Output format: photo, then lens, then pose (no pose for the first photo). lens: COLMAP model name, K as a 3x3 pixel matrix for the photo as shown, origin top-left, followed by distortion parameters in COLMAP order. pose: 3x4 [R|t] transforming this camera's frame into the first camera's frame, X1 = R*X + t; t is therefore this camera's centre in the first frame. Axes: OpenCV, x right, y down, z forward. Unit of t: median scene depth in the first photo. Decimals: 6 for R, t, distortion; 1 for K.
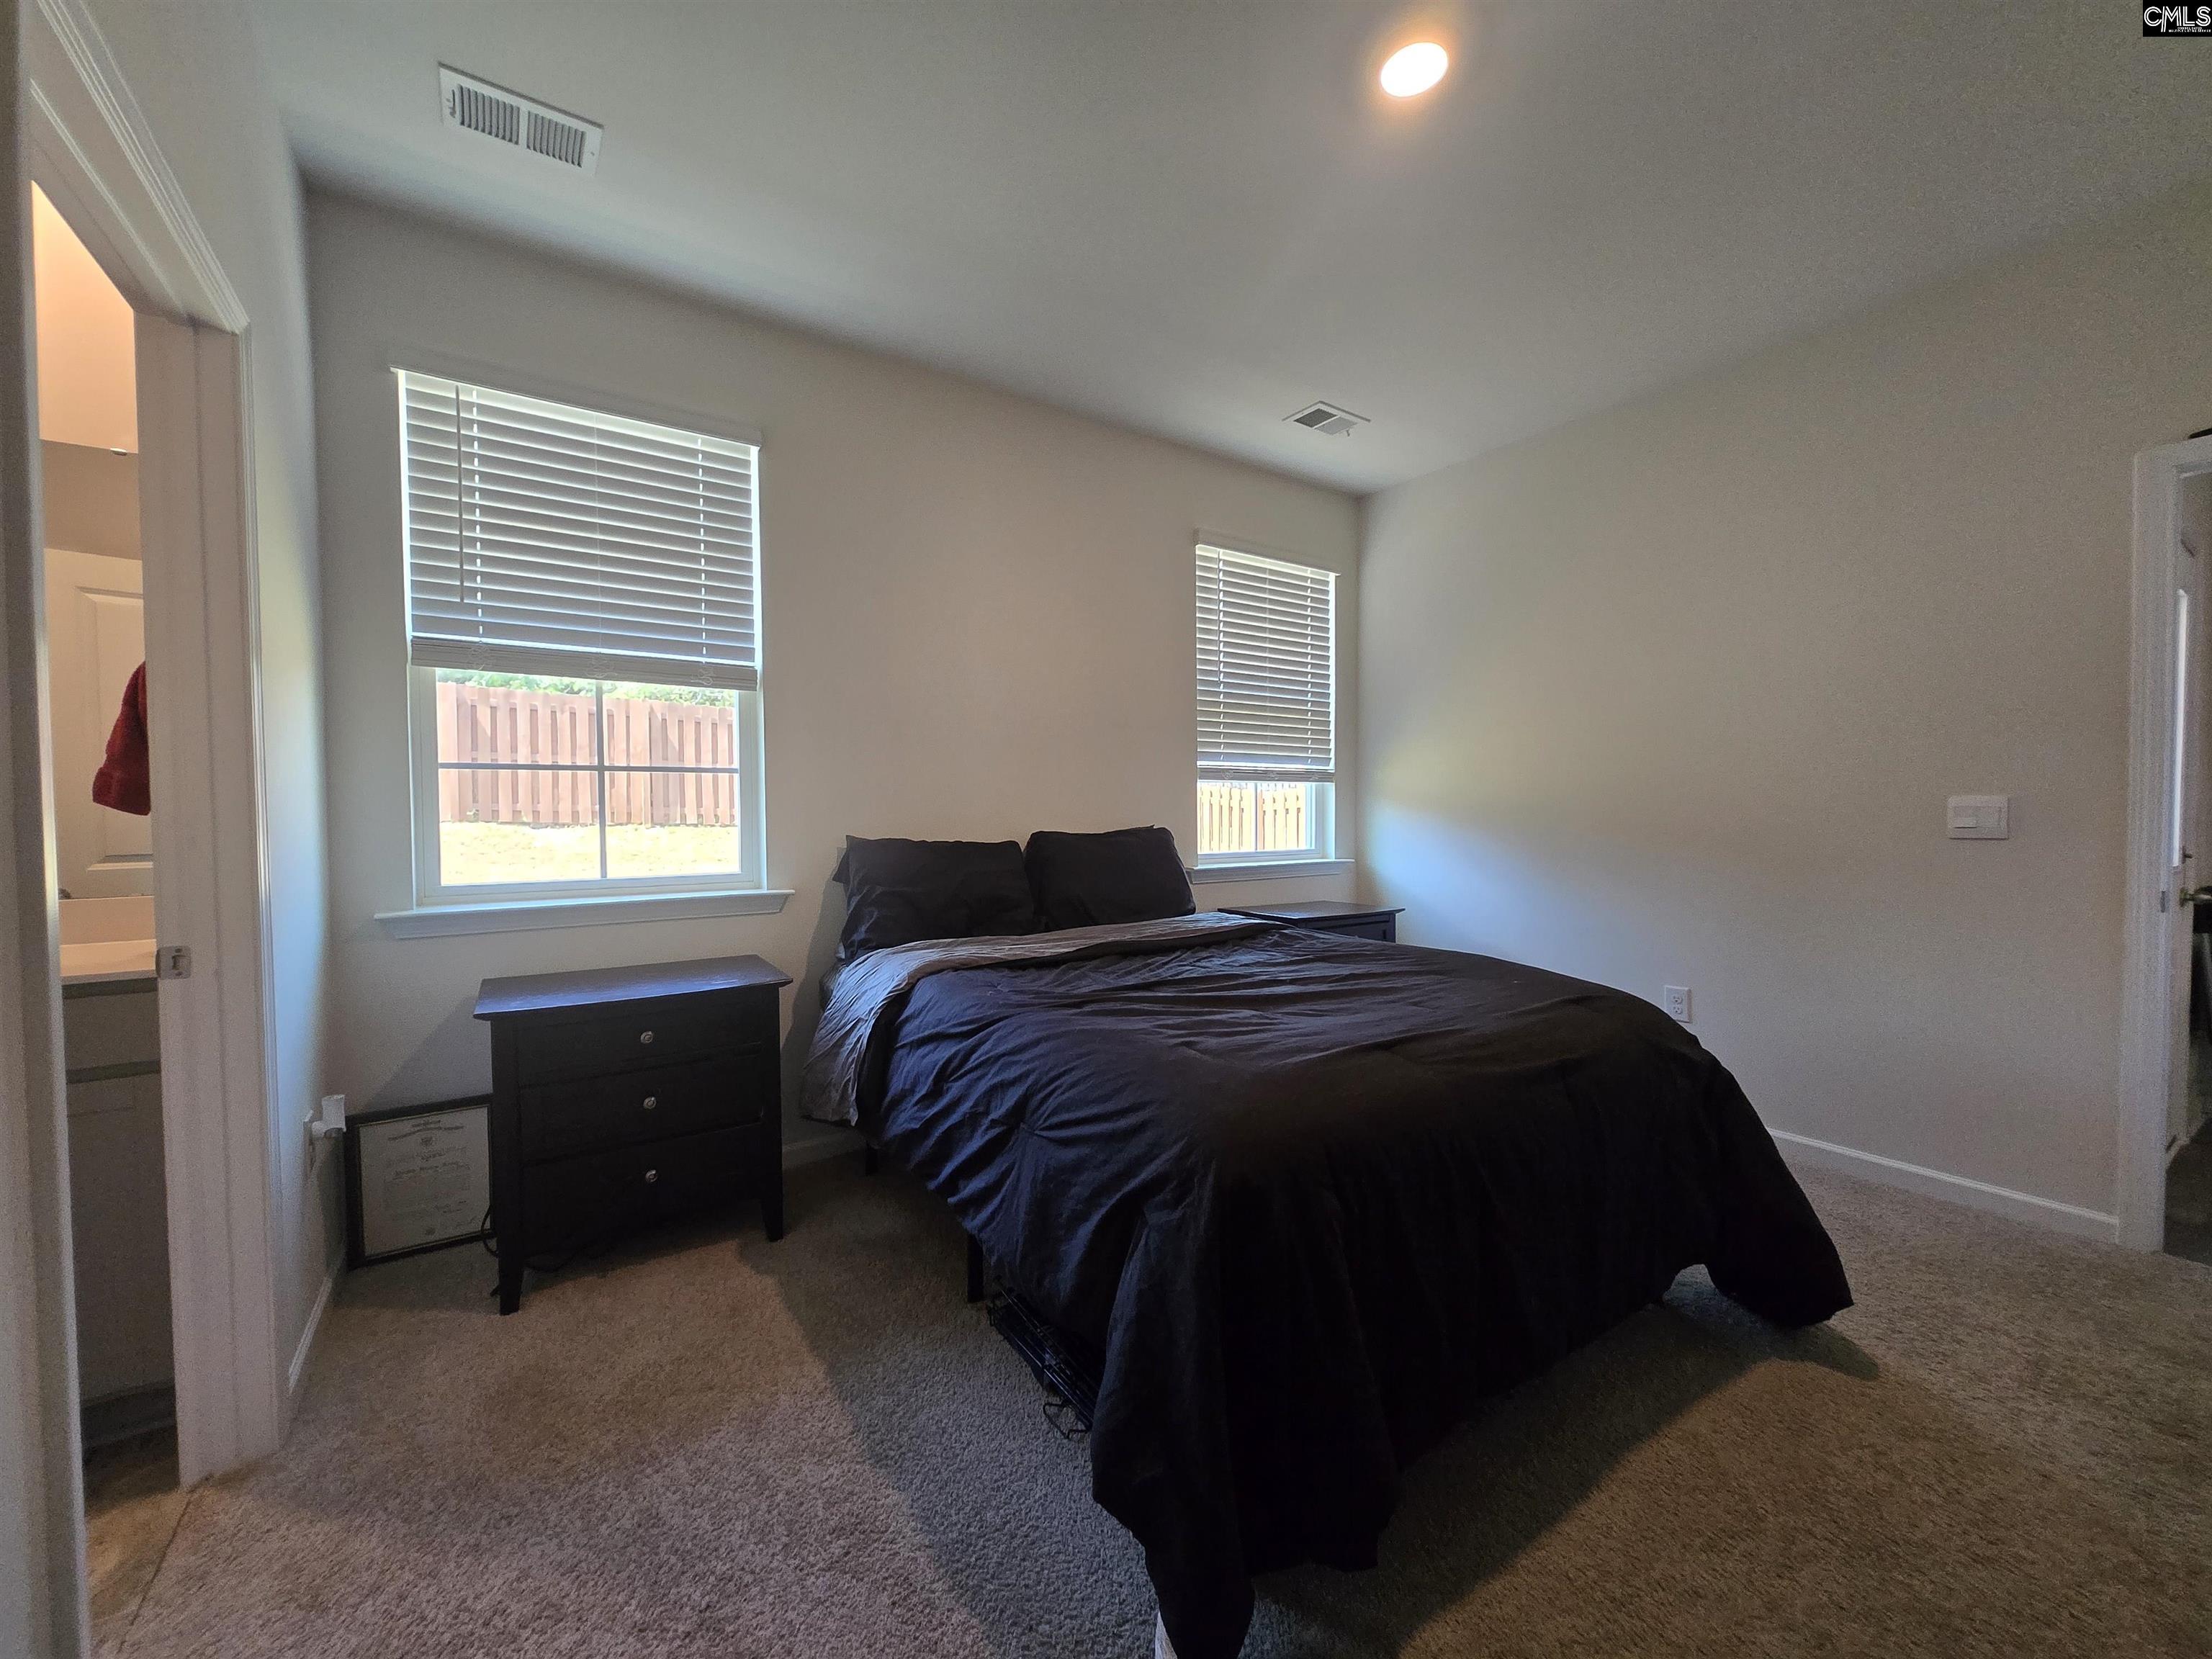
lens RADIAL K [[866.1, 0, 1098.2], [0, 866.1, 815.6], [0, 0, 1]] dist [0.009086, -0.000042]
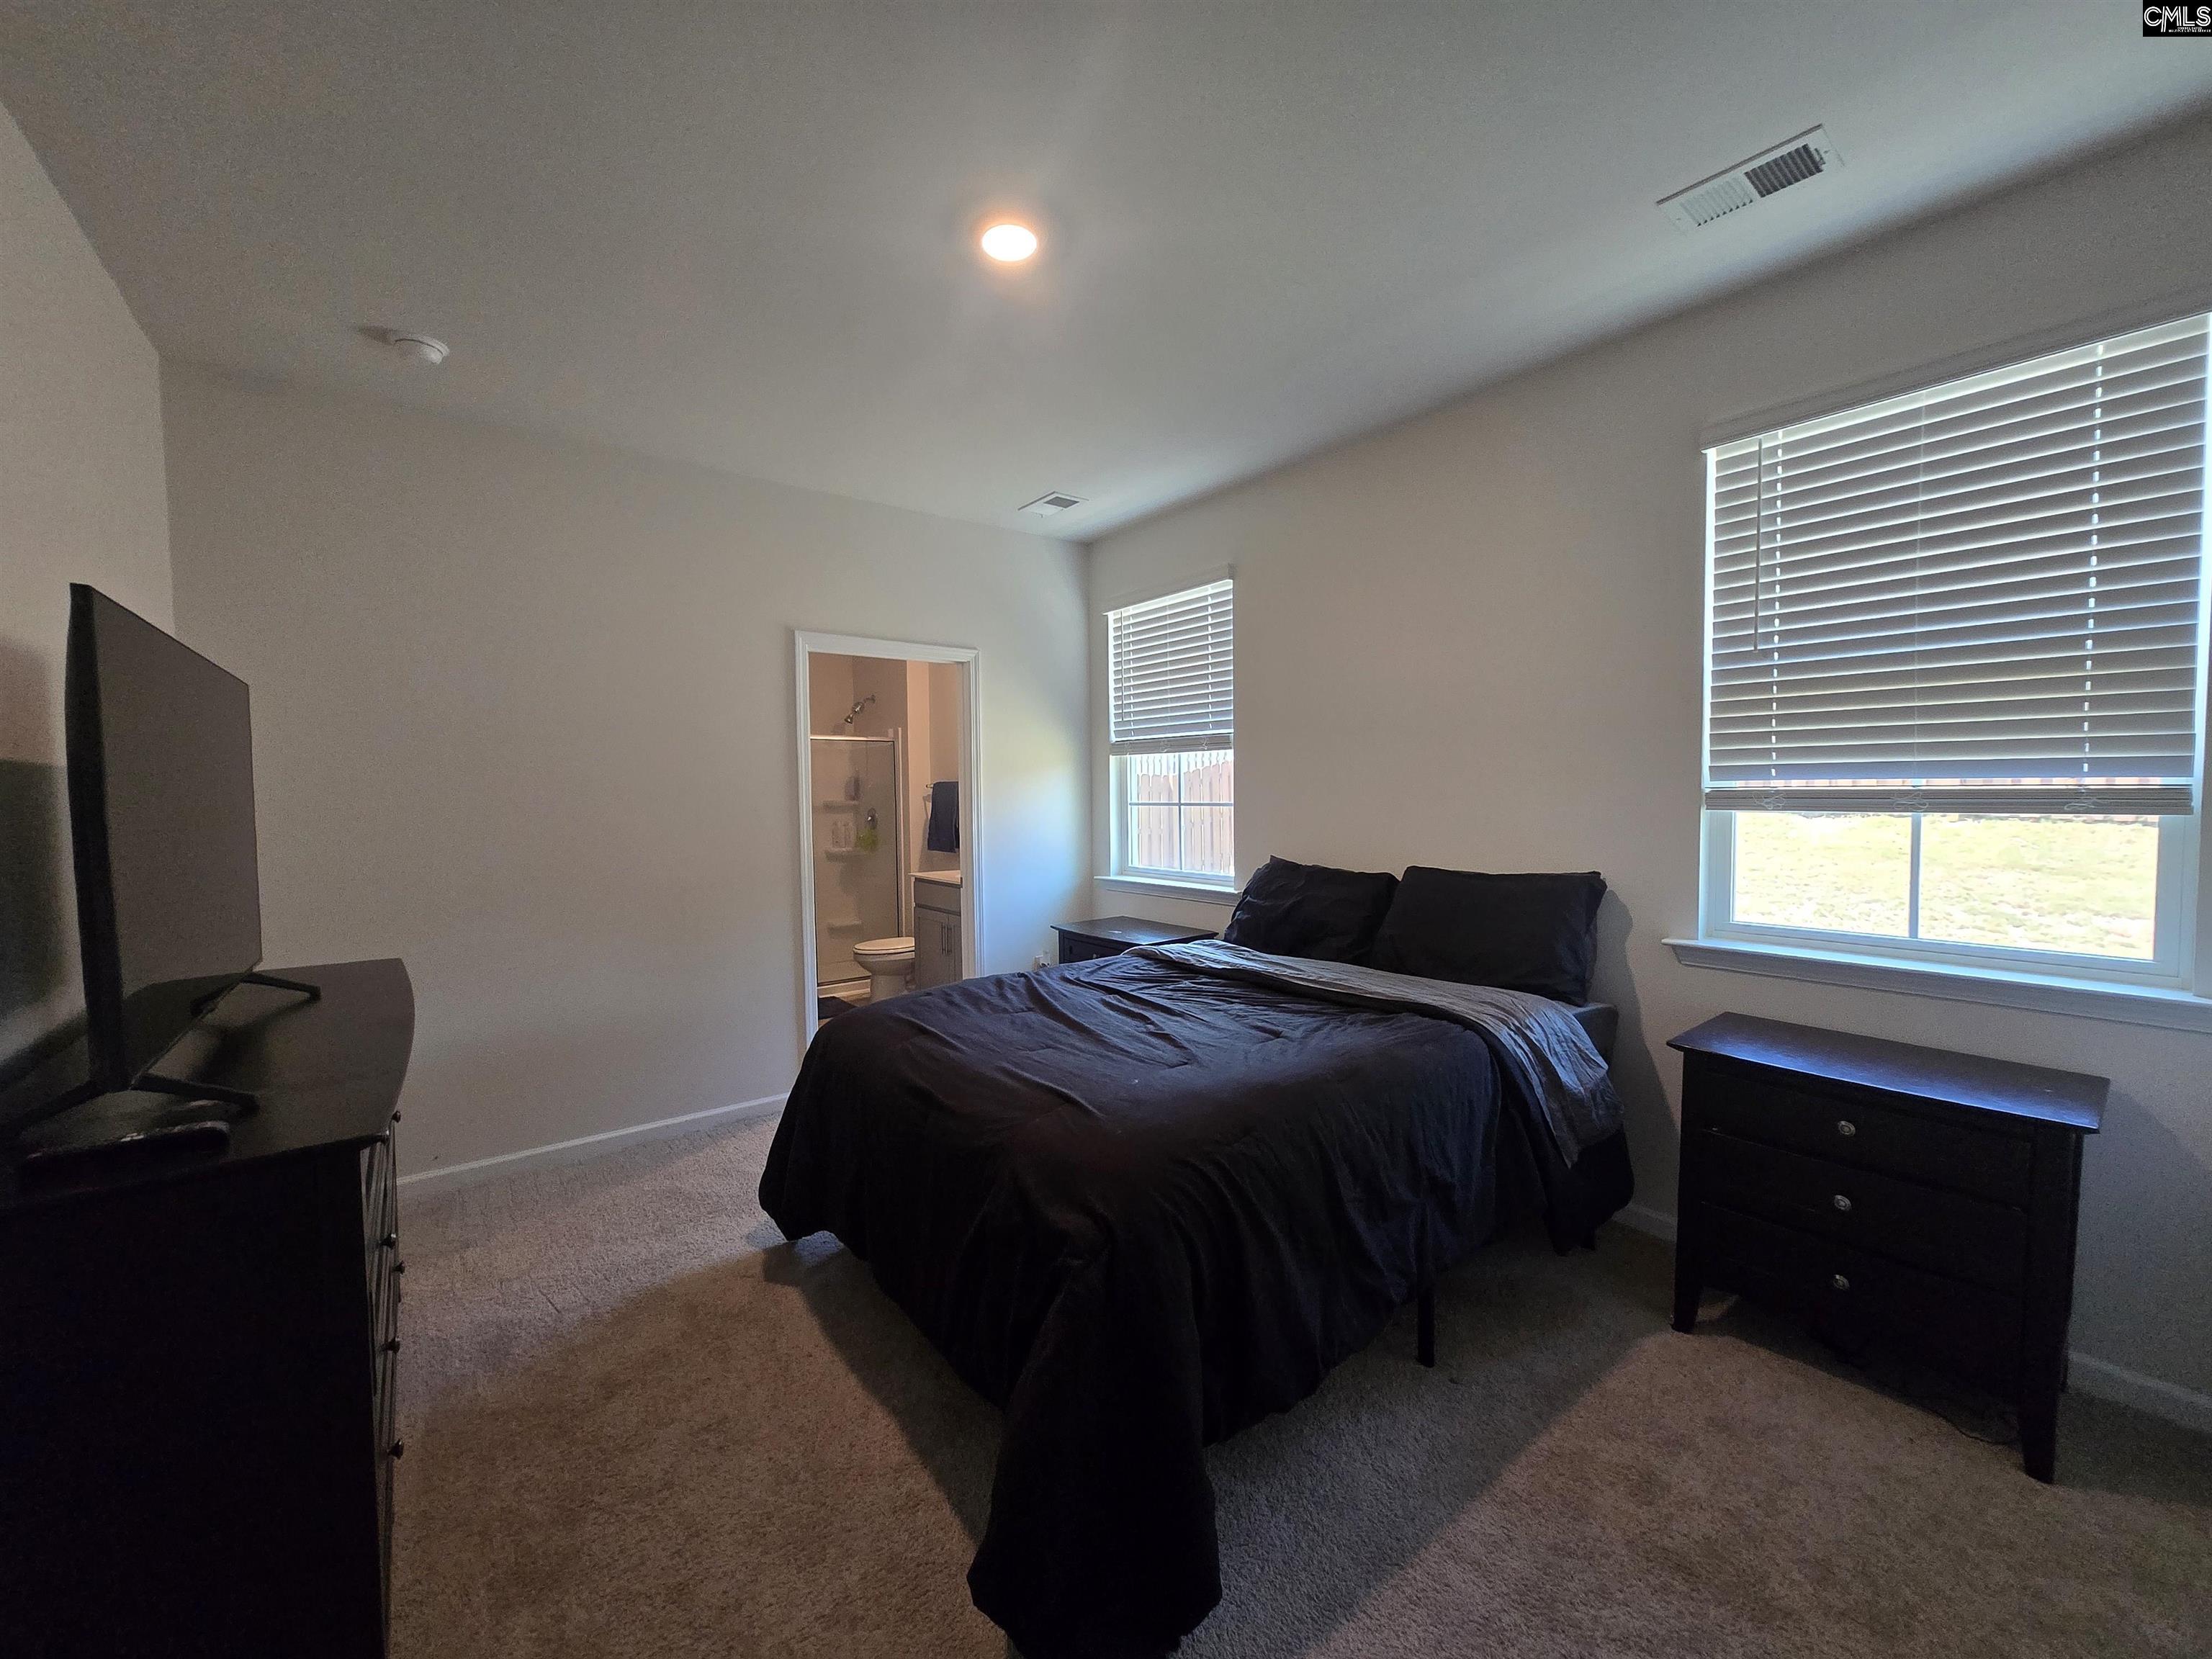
lens RADIAL K [[865.0, 0, 1093.2], [0, 865.0, 846.4], [0, 0, 1]] dist [0.001725, -0.000126]
pose [[0.068843, 0.031895, -0.997117, 0.681907], [-0.046617, 0.998500, 0.028721, -0.010430], [0.996538, 0.044505, 0.070227, 0.462728]]
